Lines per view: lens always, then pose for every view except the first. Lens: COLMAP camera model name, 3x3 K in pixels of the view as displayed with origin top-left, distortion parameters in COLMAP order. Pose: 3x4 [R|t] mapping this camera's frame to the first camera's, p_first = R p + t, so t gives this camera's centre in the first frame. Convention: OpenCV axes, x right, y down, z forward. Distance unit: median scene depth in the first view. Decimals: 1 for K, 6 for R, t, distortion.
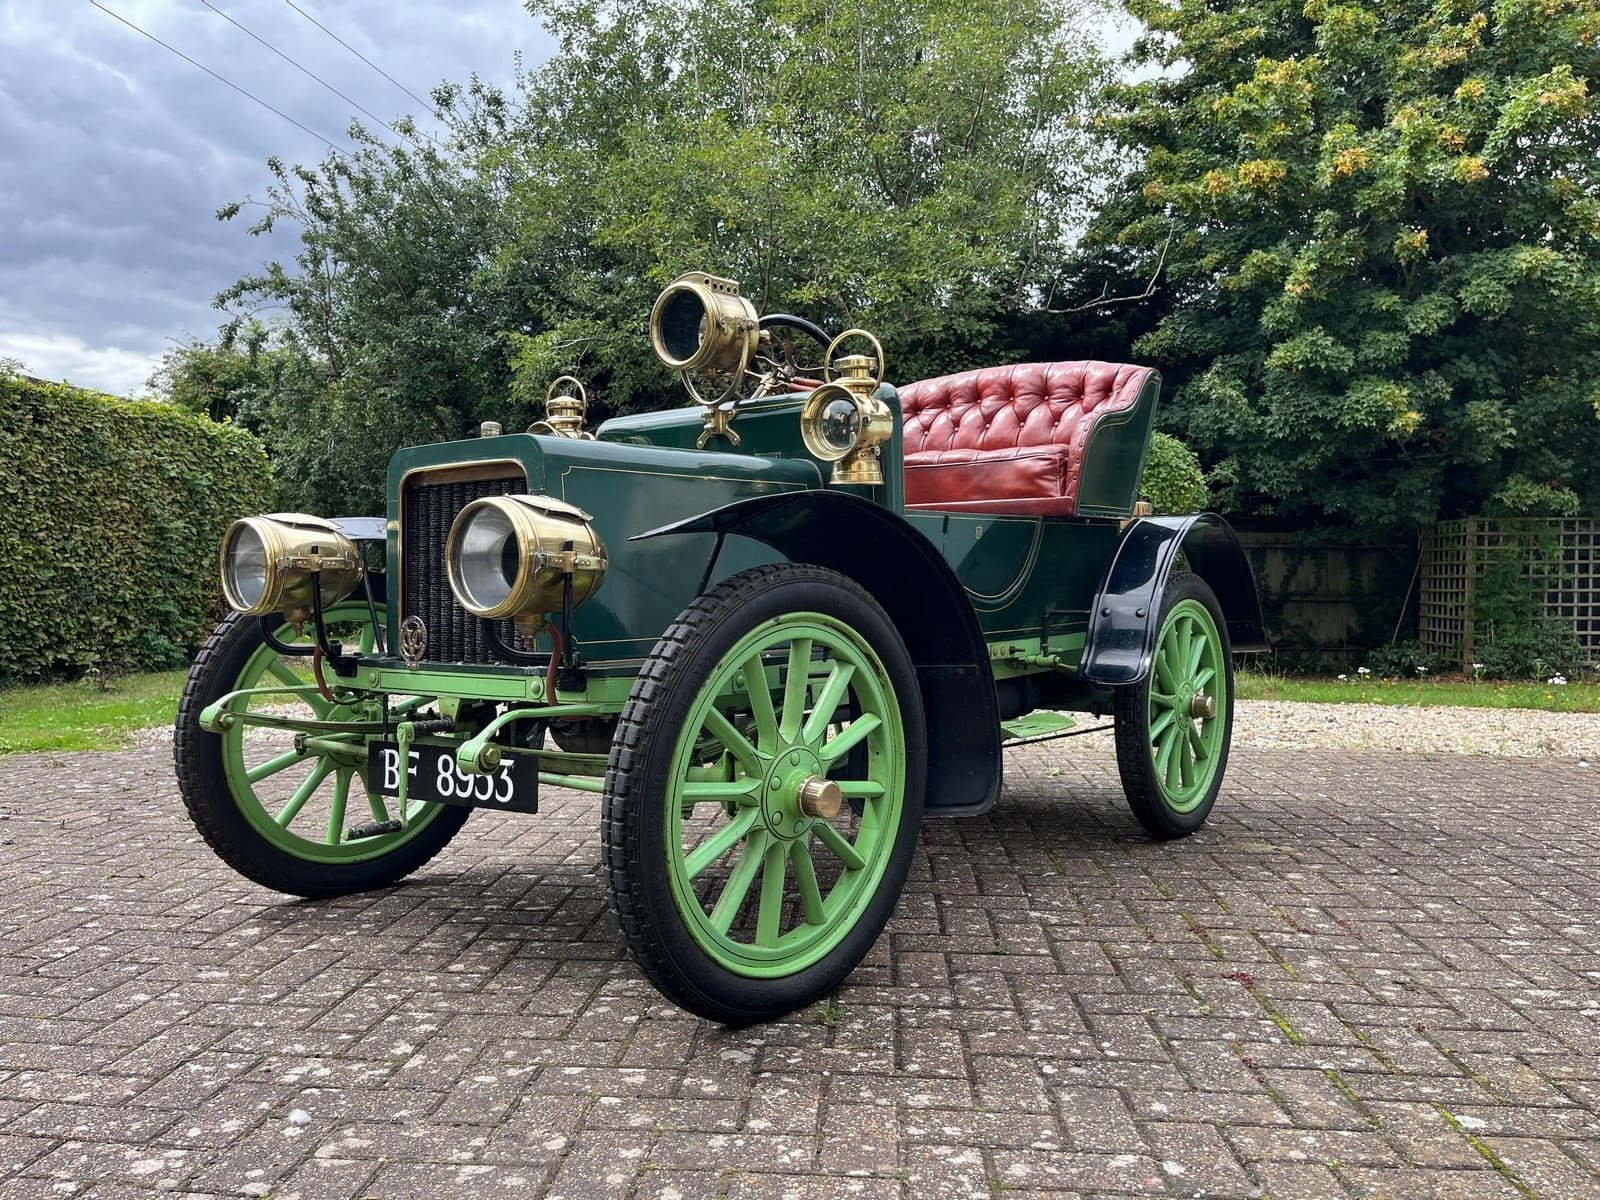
lens RADIAL K [[1215.6, 0, 791.5], [0, 1215.6, 612.8], [0, 0, 1]] dist [0.066507, -0.092059]
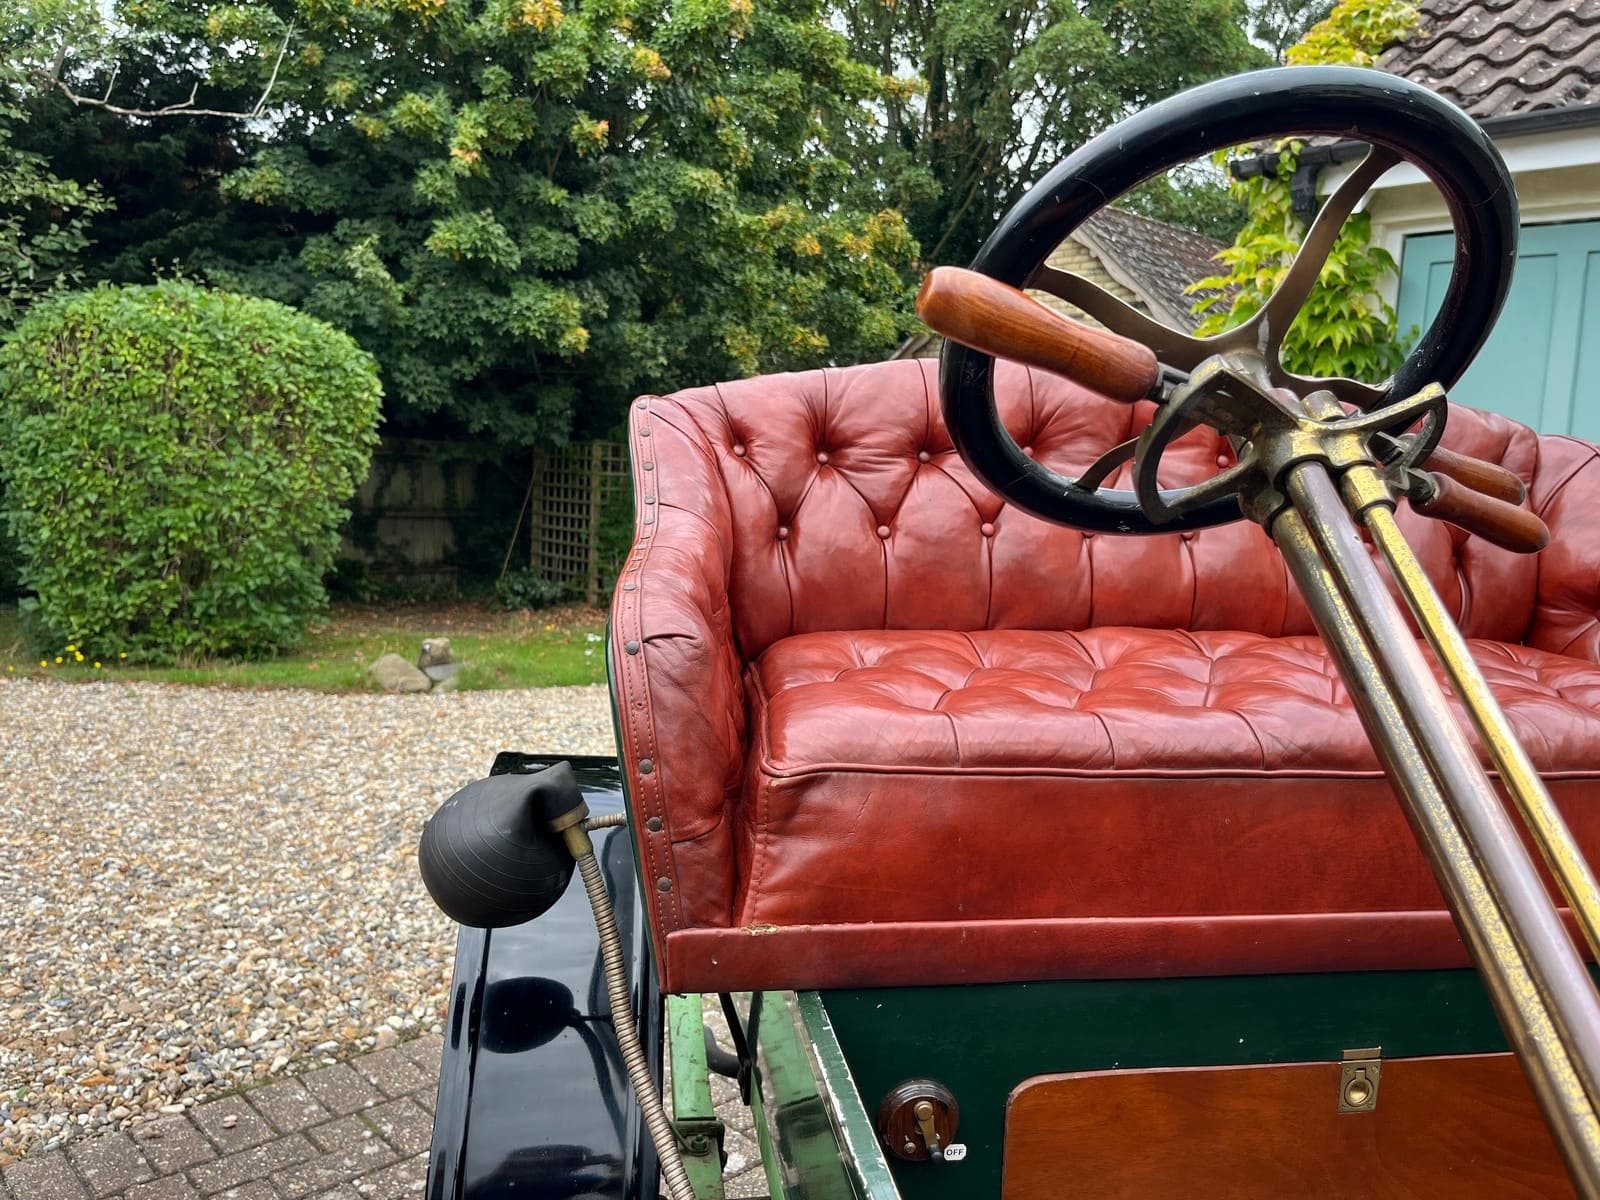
lens RADIAL K [[1215.6, 0, 803.8], [0, 1215.6, 609.3], [0, 0, 1]] dist [0.066507, -0.092059]
pose [[0.668266, -0.061087, 0.741410, -0.080893], [-0.021461, 0.994625, 0.101294, -0.072139], [-0.743612, -0.083603, 0.663364, 0.367887]]
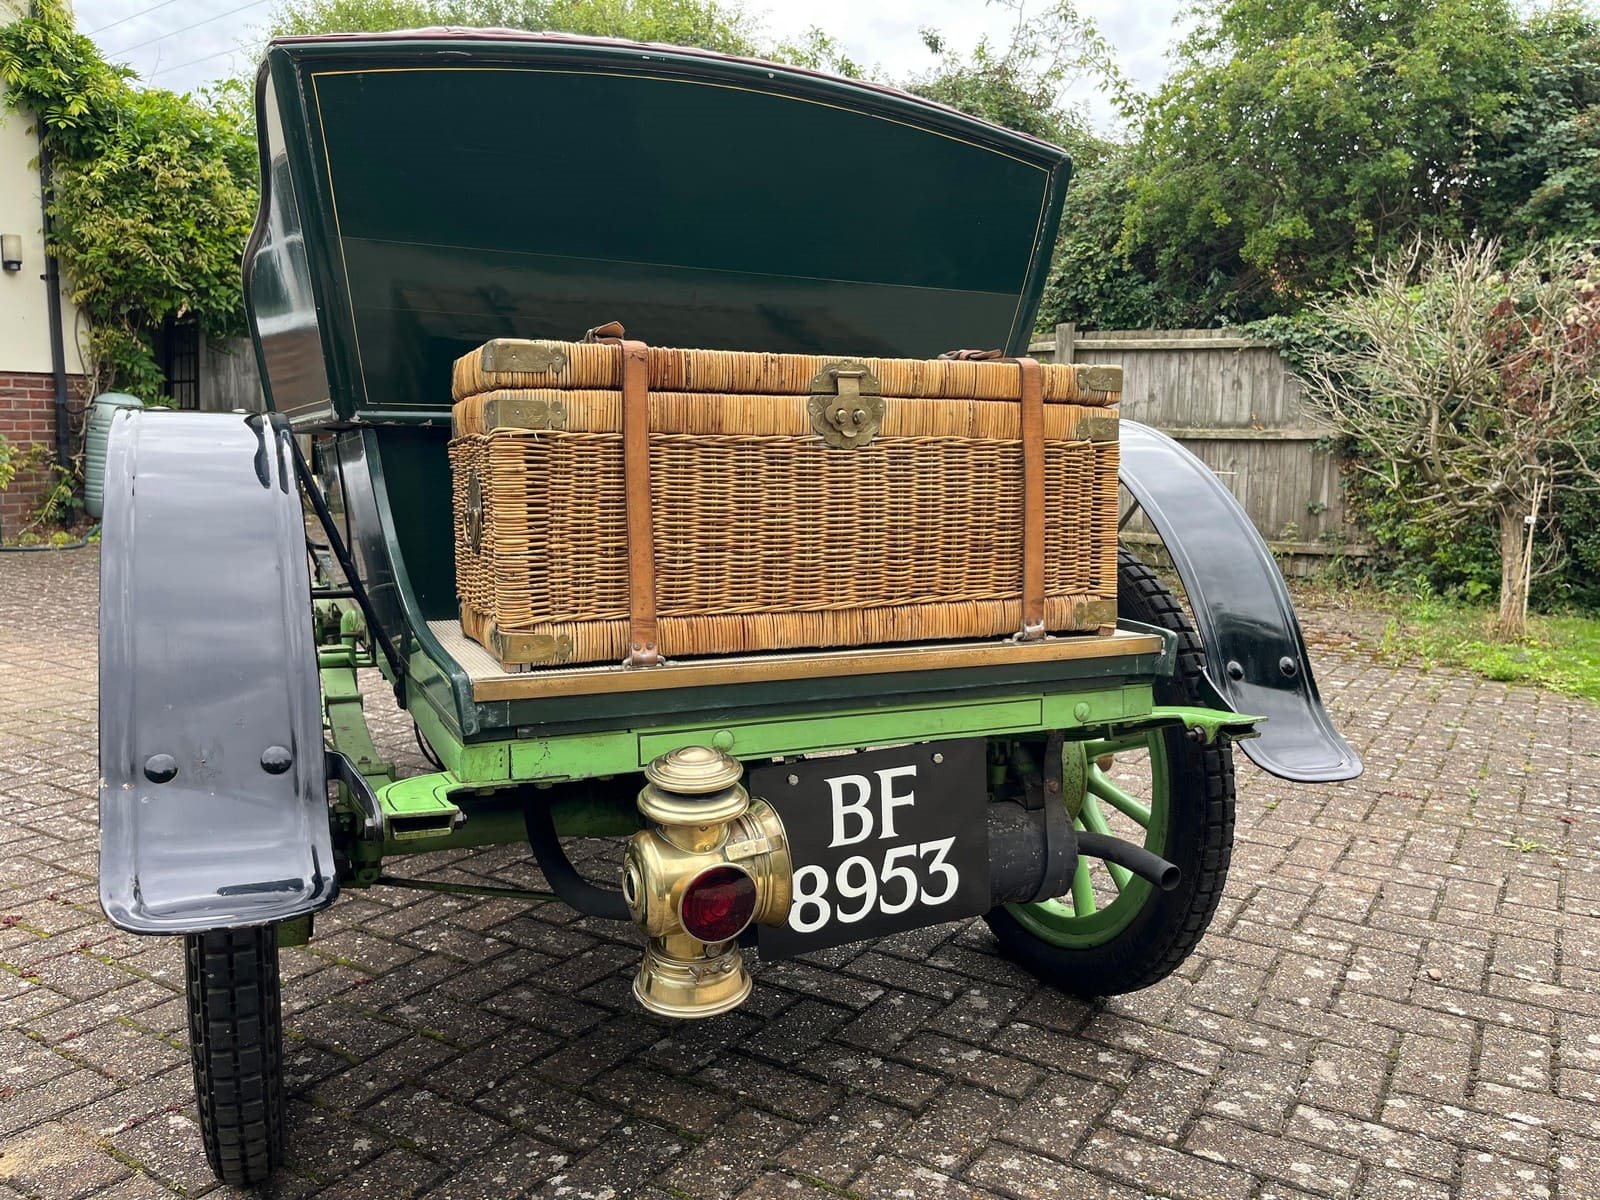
lens RADIAL K [[1215.6, 0, 812.0], [0, 1215.6, 604.8], [0, 0, 1]] dist [0.066507, -0.092059]
pose [[-0.454175, 0.104375, -0.884777, 0.243038], [-0.032898, 0.990472, 0.133731, -0.031079], [0.890305, 0.089844, -0.446413, 0.554278]]
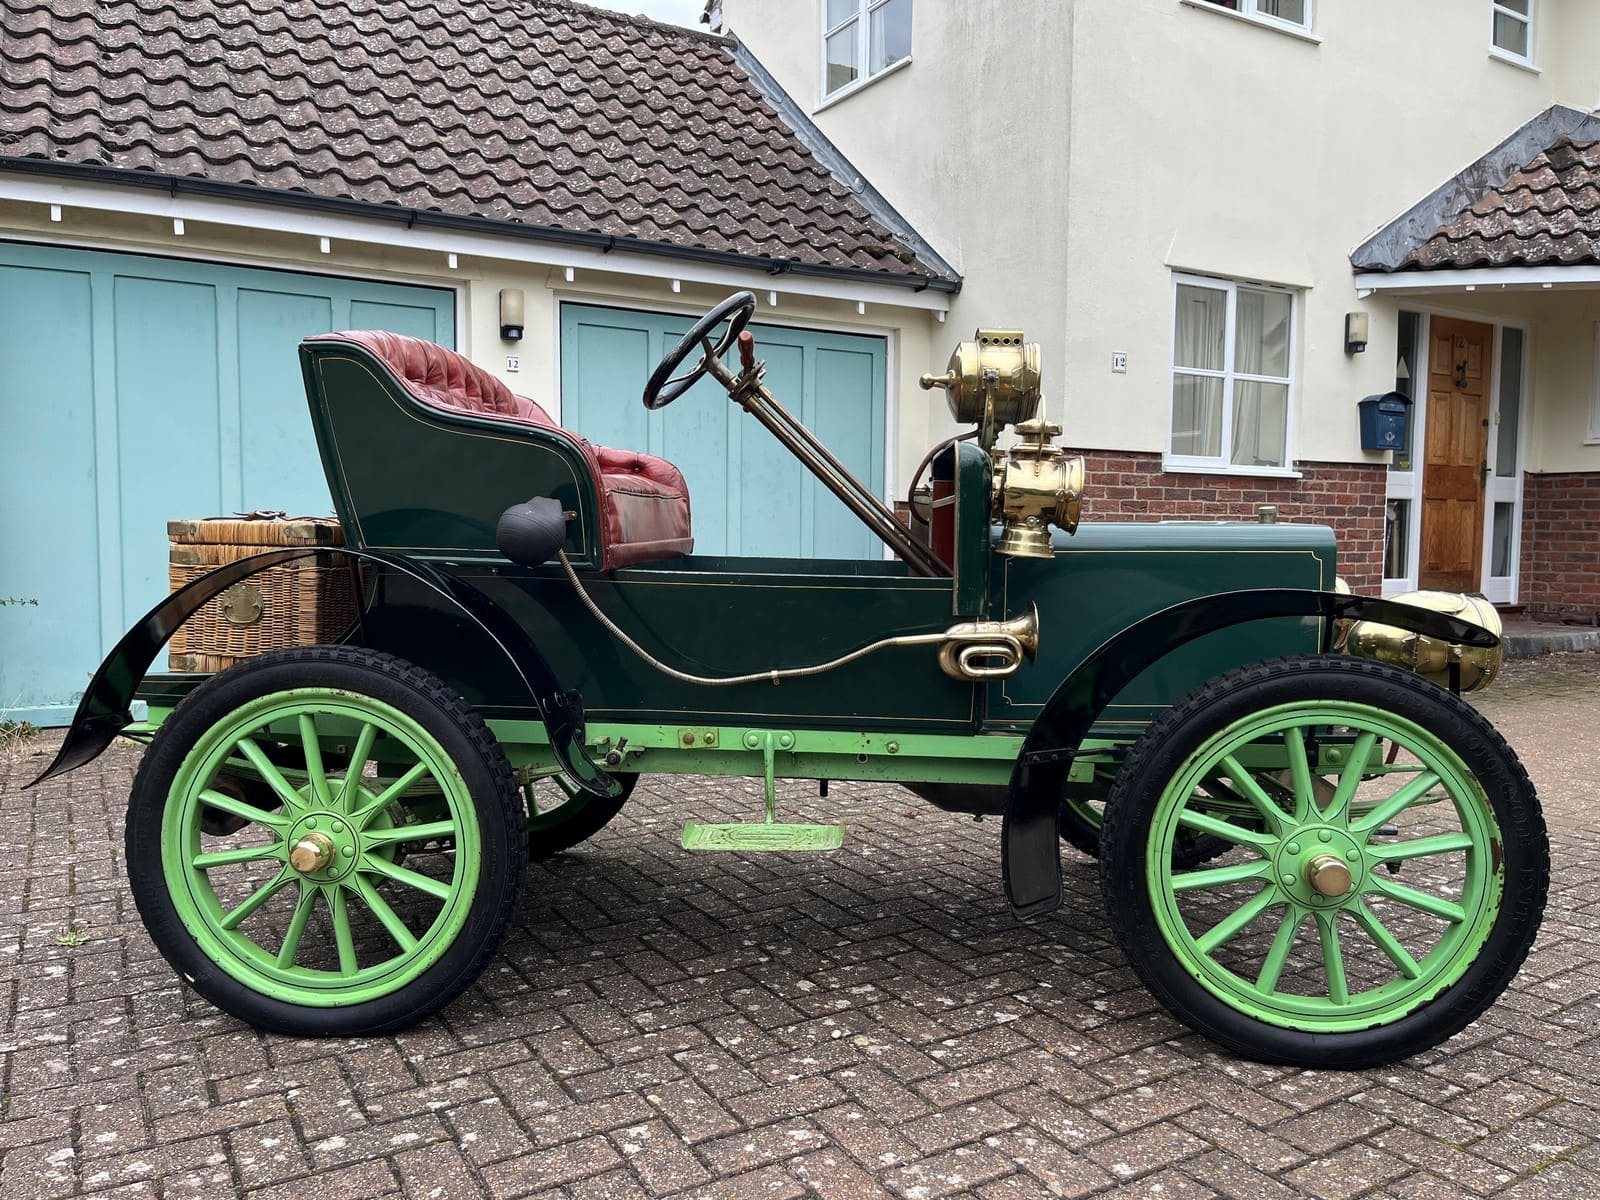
lens RADIAL K [[1215.6, 0, 795.2], [0, 1215.6, 607.5], [0, 0, 1]] dist [0.066507, -0.092059]
pose [[-0.571752, -0.063093, 0.817997, -0.261926], [0.013744, 0.996162, 0.086441, -0.045195], [-0.820311, 0.060665, -0.568691, 0.559410]]
